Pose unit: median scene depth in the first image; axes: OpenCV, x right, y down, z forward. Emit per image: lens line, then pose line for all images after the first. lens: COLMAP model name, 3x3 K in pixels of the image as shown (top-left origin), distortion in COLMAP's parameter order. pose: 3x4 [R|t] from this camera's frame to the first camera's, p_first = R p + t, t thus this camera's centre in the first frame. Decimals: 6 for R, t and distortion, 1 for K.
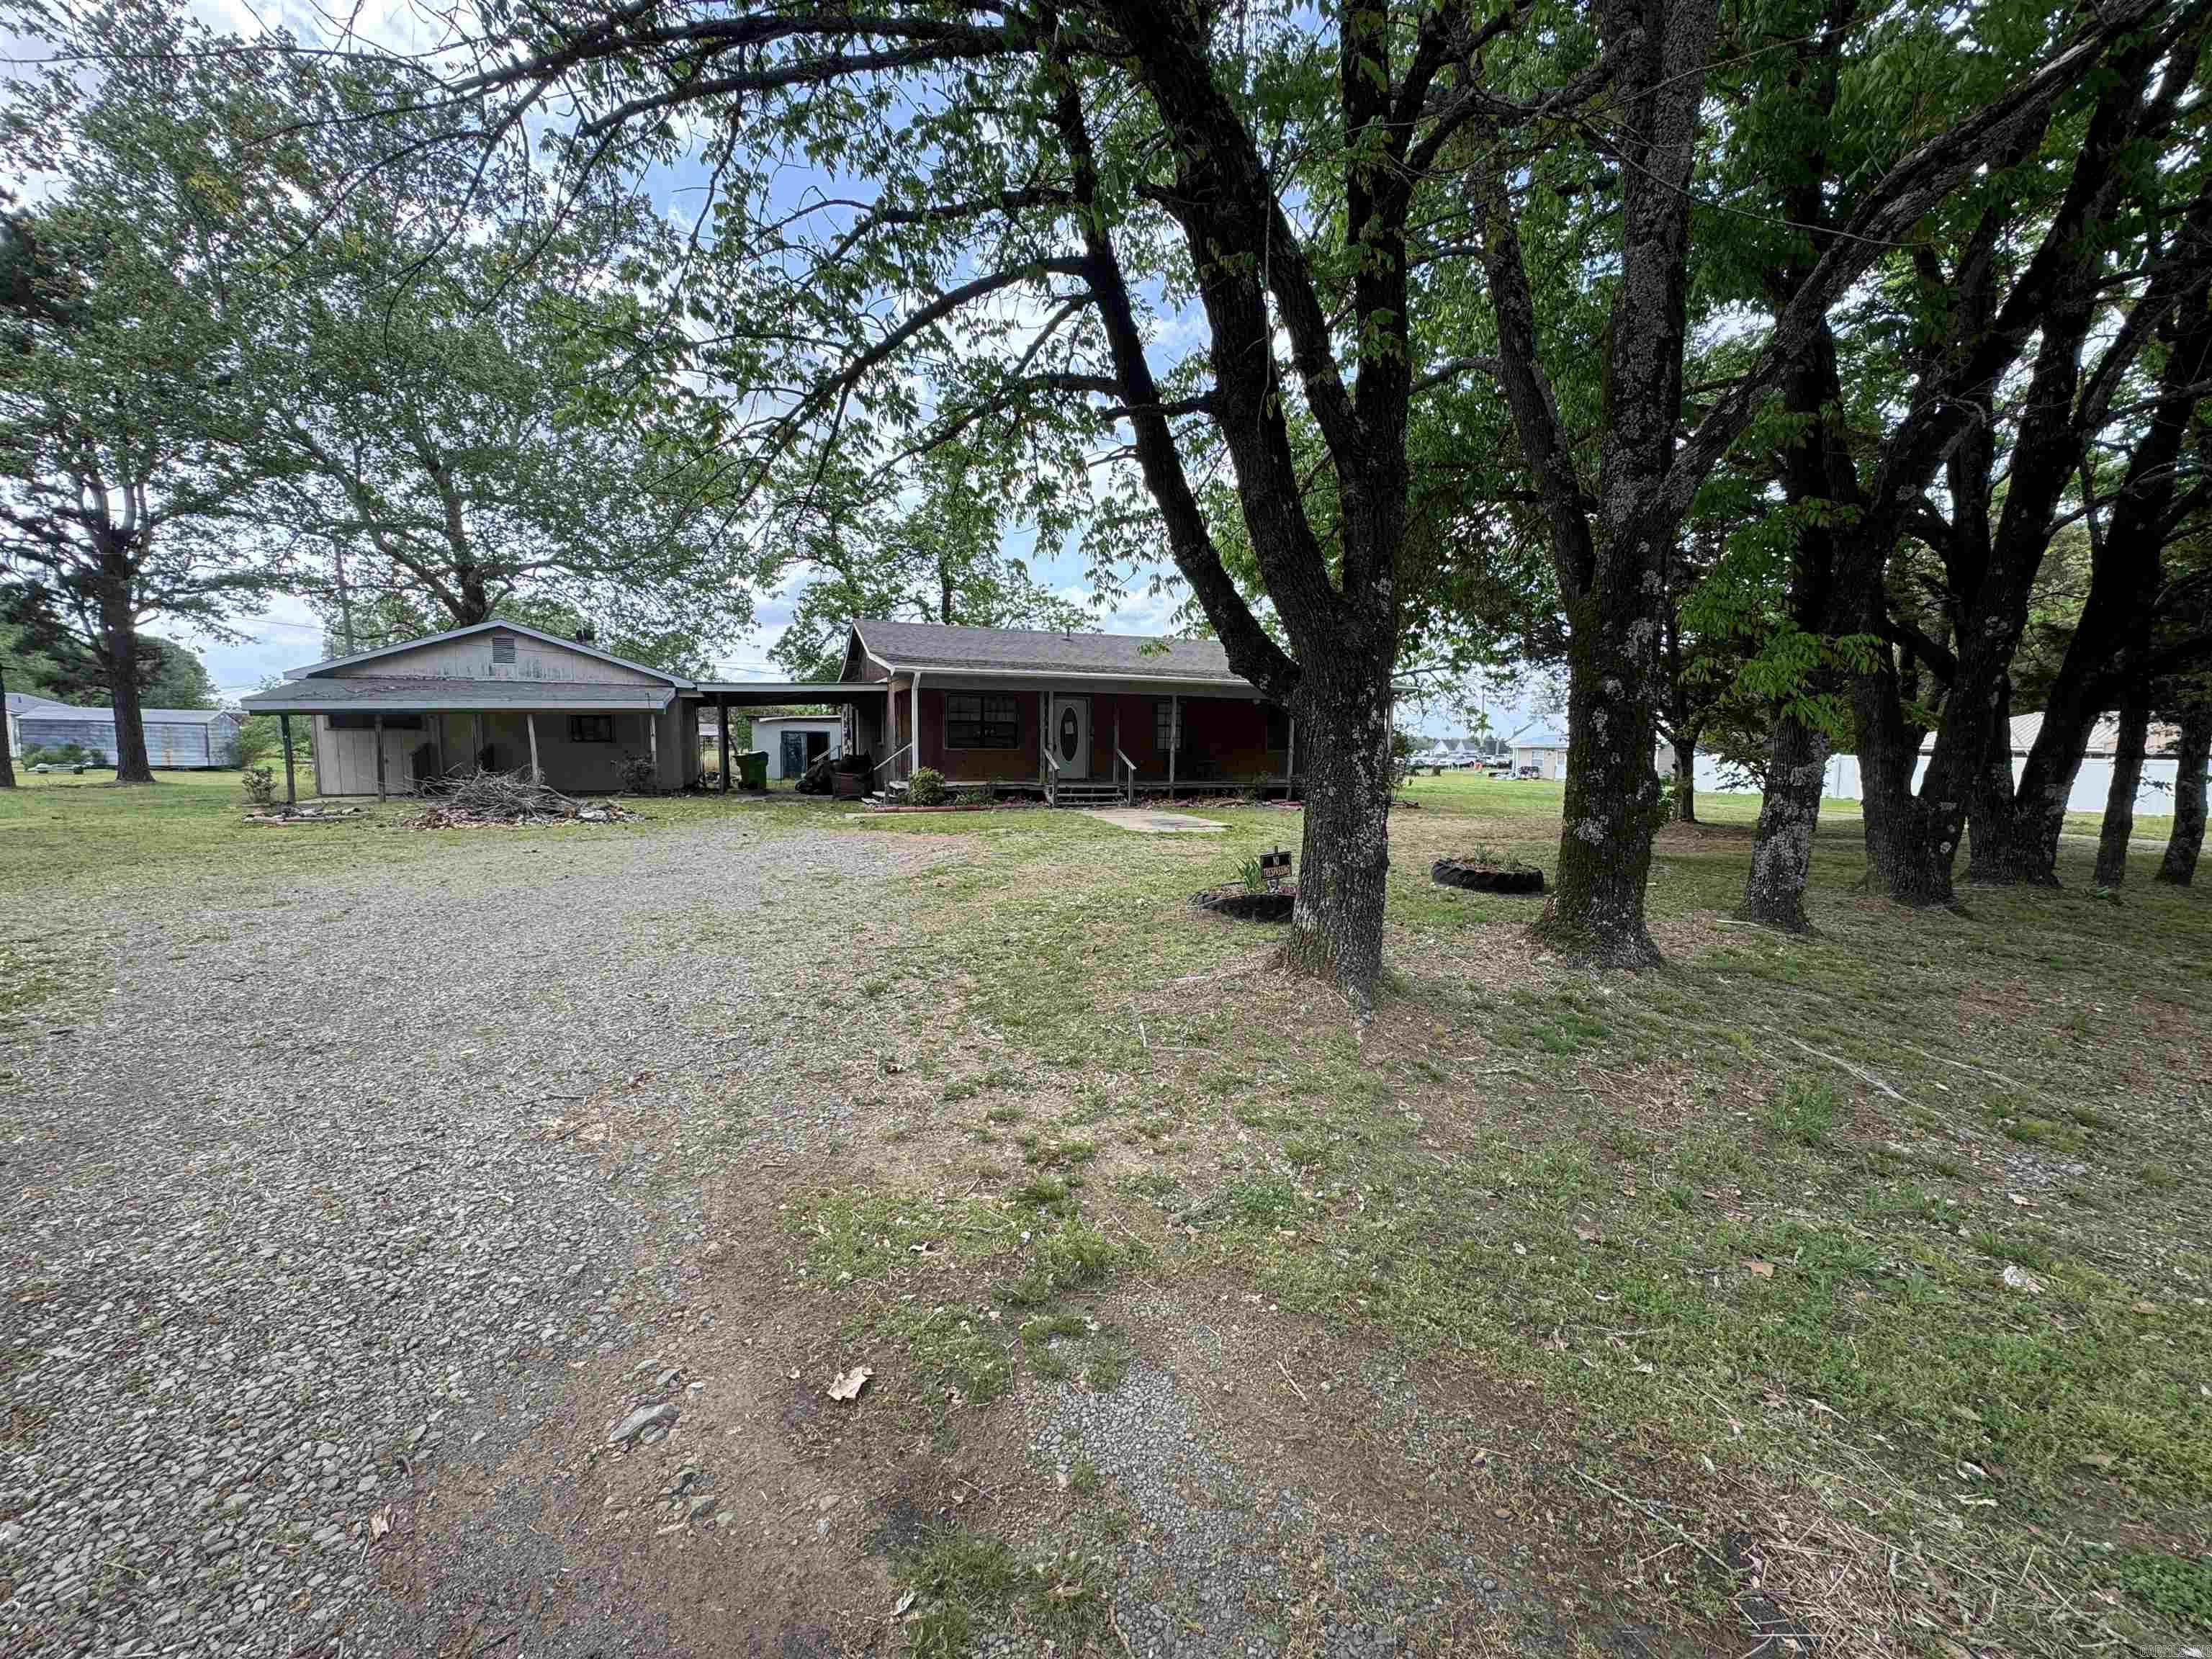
lens RADIAL K [[876.0, 0, 1107.1], [0, 876.0, 820.5], [0, 0, 1]] dist [-0.004588, 0.000741]
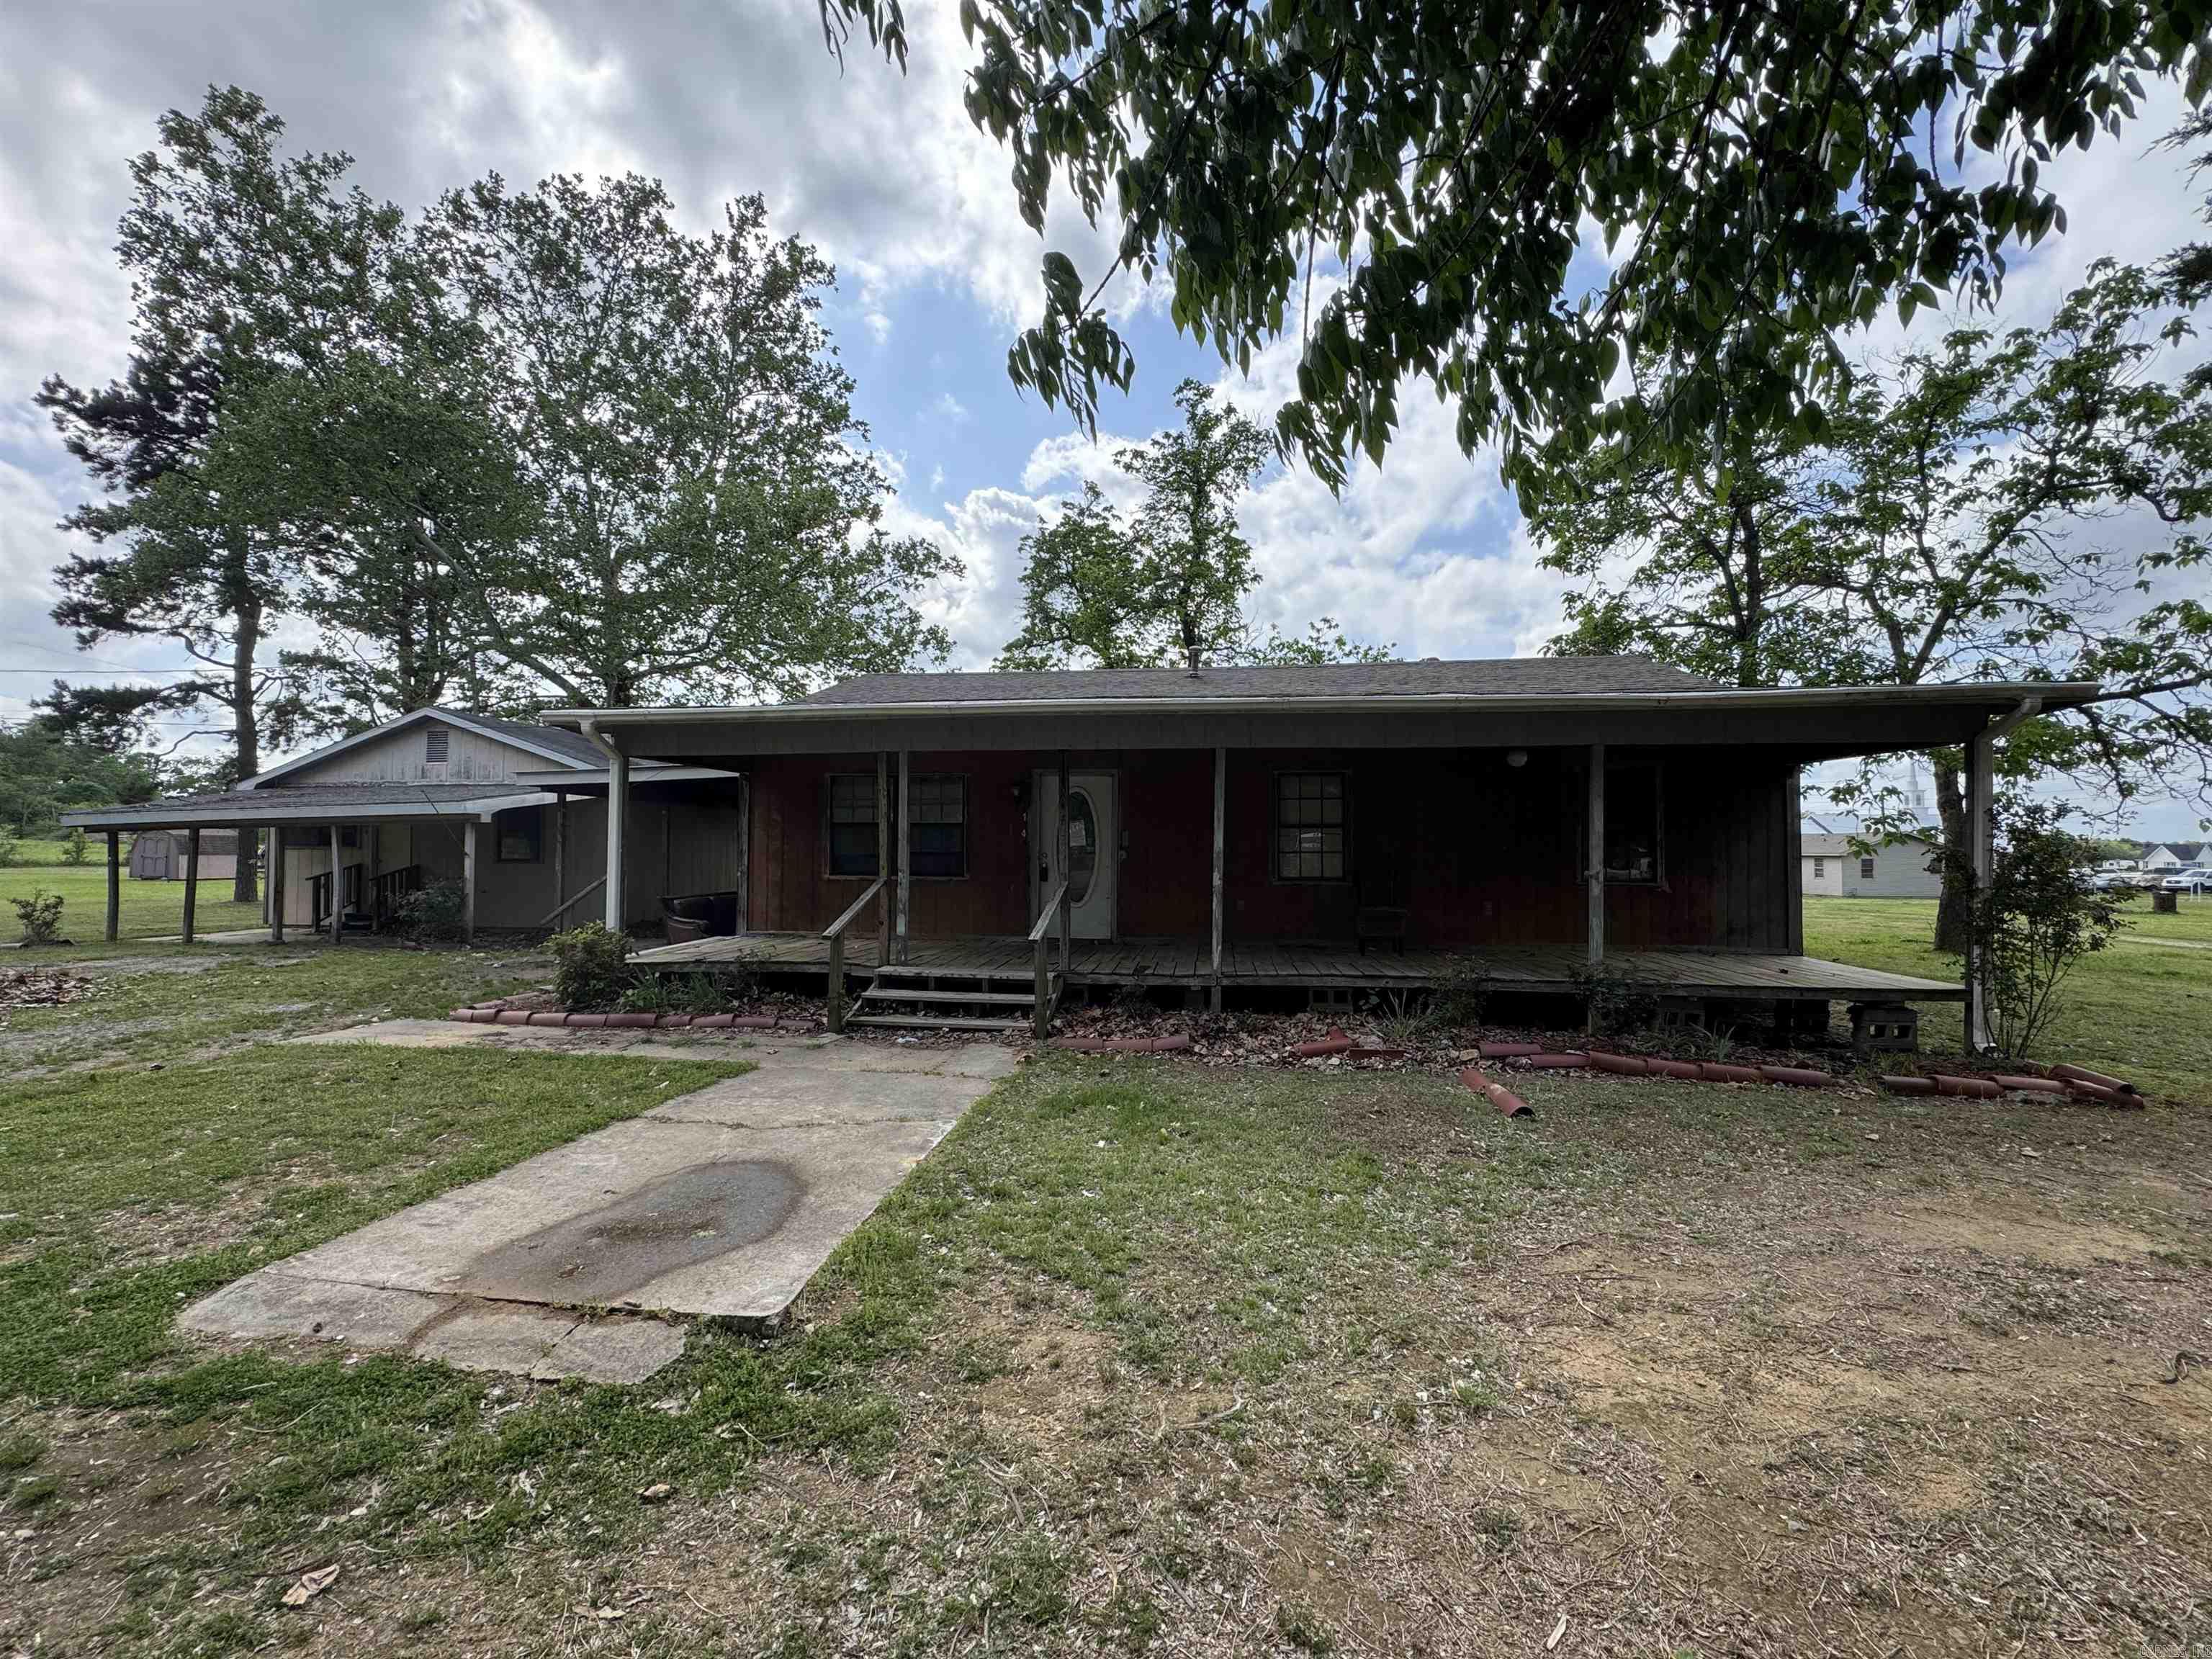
lens RADIAL K [[876.0, 0, 1119.5], [0, 876.0, 827.8], [0, 0, 1]] dist [-0.004588, 0.000741]
pose [[0.872820, -0.019121, -0.487668, 0.831585], [-0.038248, 0.993479, -0.107409, -0.226891], [0.486541, 0.112401, 0.866397, 2.338817]]
